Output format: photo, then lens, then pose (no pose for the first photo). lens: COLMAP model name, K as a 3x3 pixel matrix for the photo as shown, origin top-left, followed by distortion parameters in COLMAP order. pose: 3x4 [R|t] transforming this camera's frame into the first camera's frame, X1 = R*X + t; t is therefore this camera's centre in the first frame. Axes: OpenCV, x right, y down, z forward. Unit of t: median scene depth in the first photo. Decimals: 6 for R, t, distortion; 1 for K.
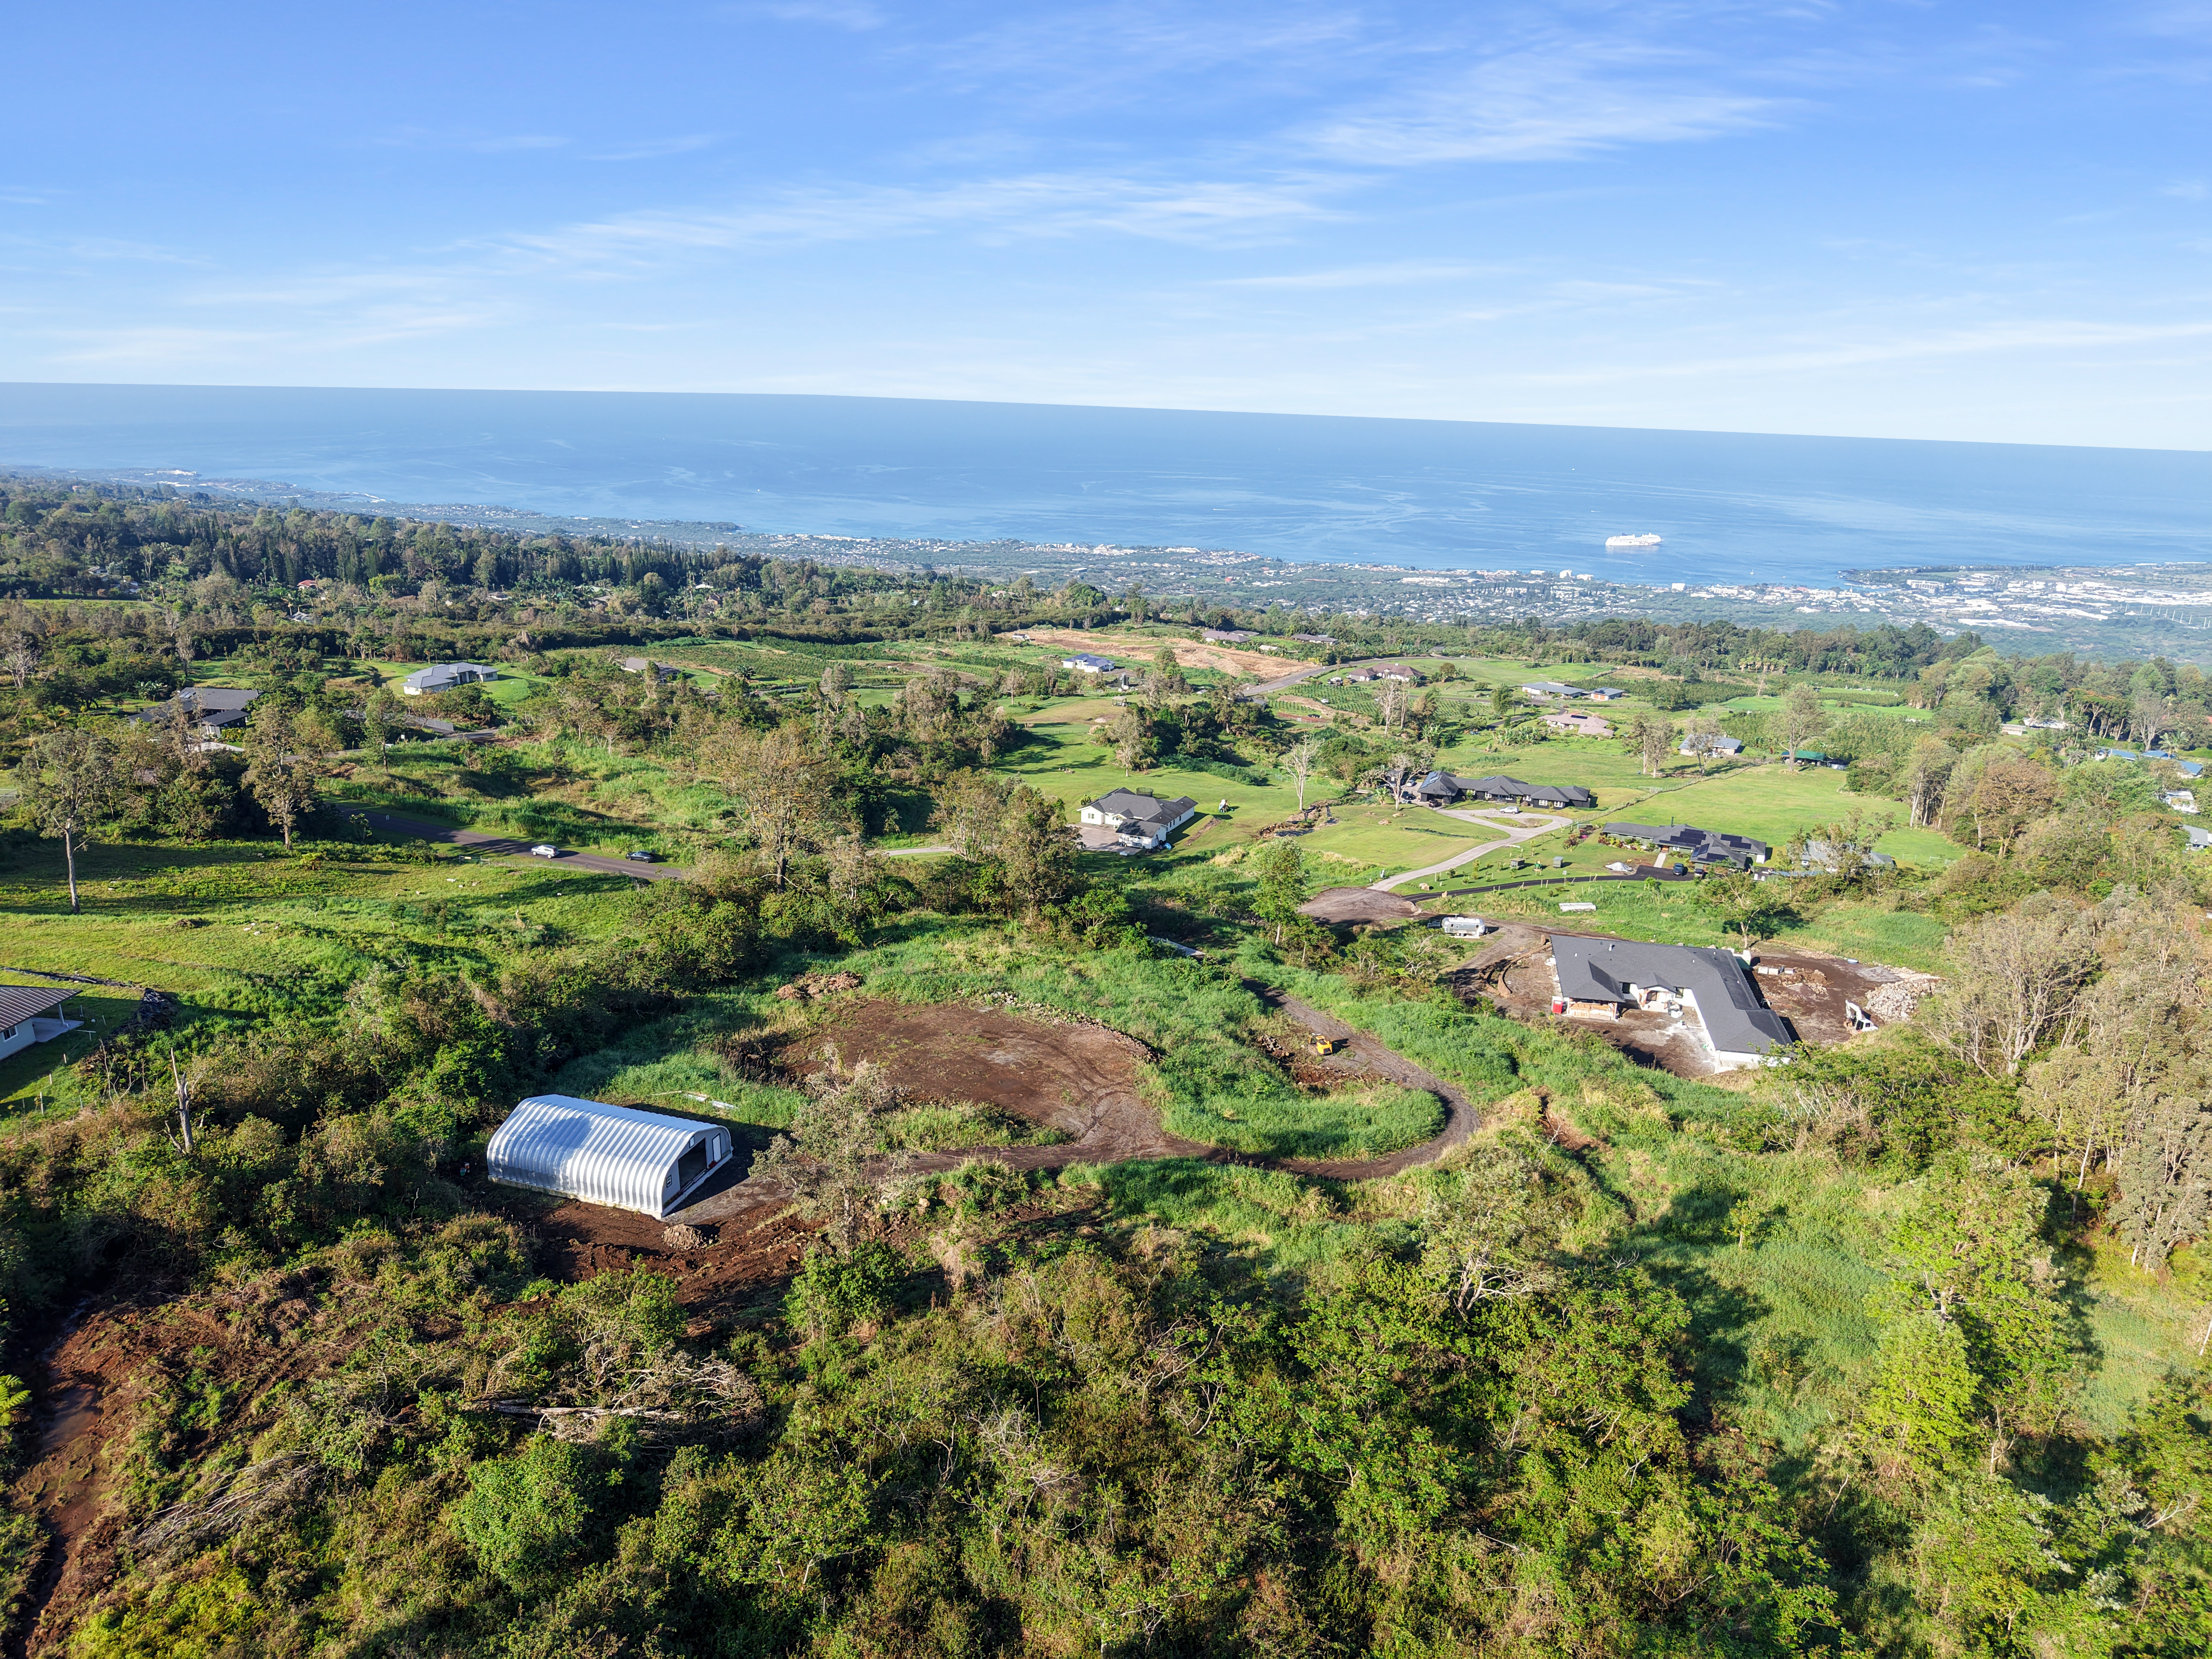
lens RADIAL K [[1511.7, 0, 1086.0], [0, 1511.7, 817.4], [0, 0, 1]] dist [0.033133, -0.040685]
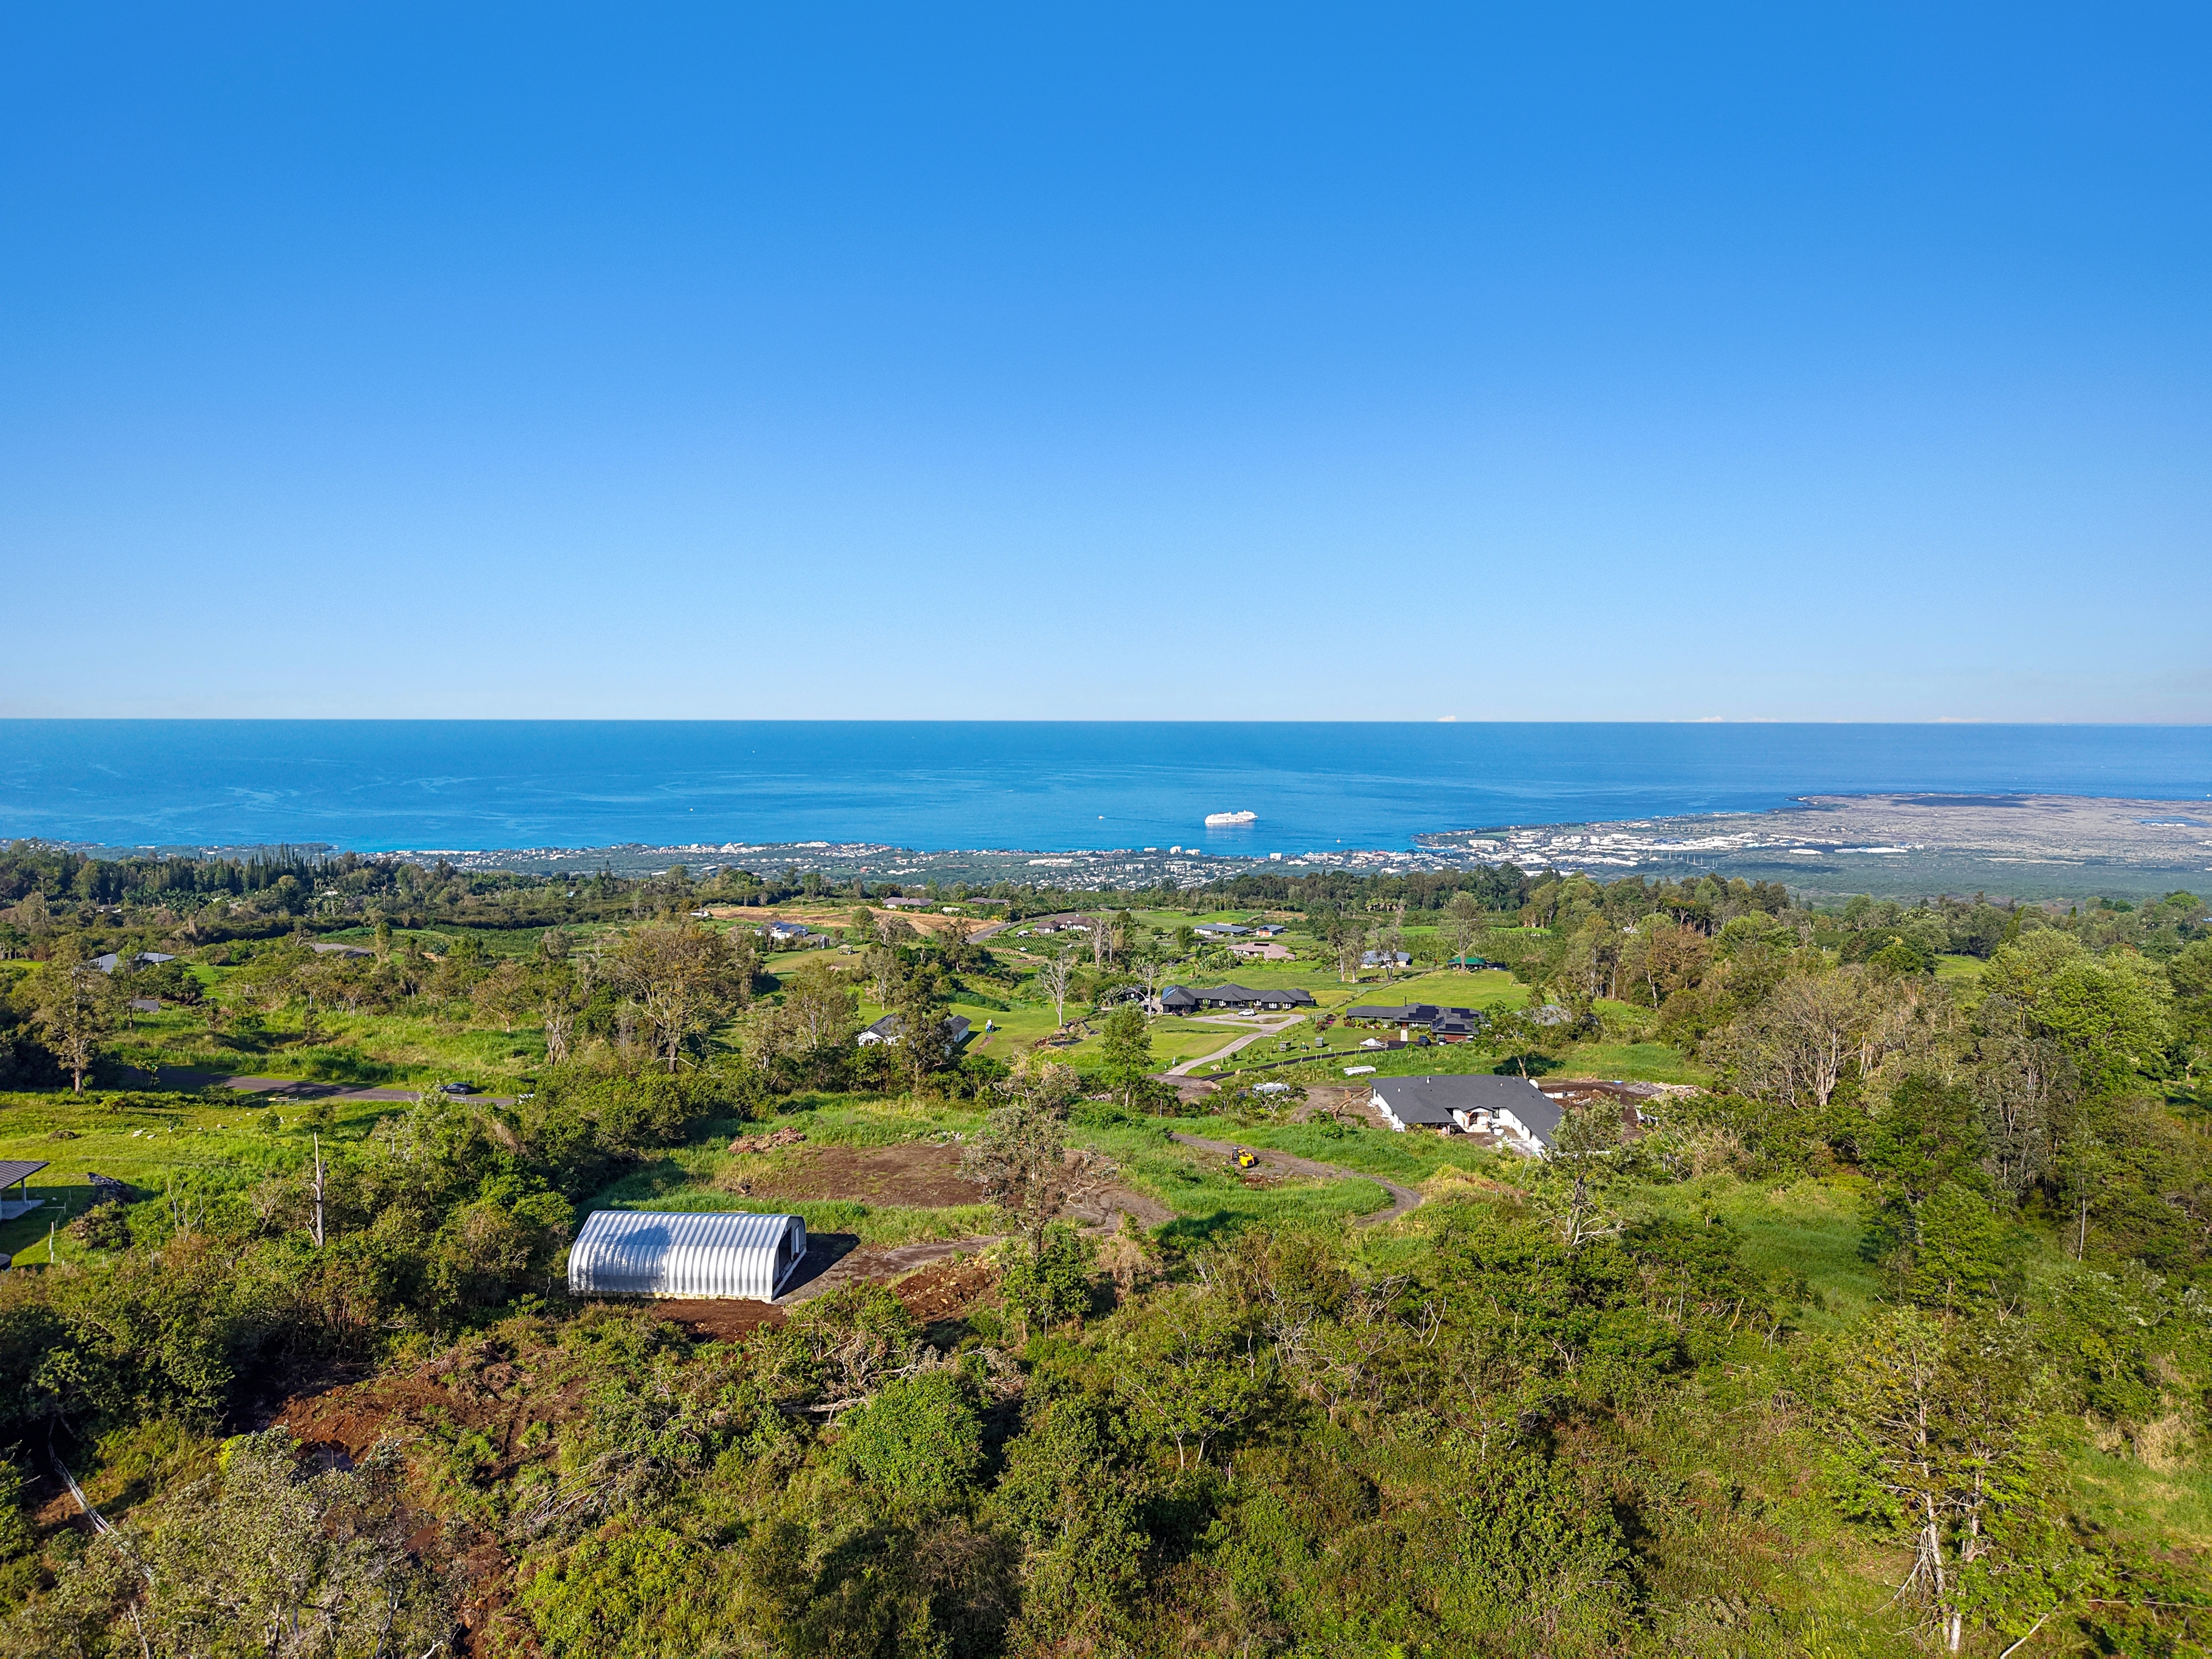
lens RADIAL K [[1509.3, 0, 1036.6], [0, 1509.3, 757.6], [0, 0, 1]] dist [0.035397, -0.037031]
pose [[0.974583, -0.035831, 0.221144, -0.092919], [0.086477, 0.970788, -0.223813, 0.045423], [-0.206665, 0.237248, 0.949212, -0.020104]]
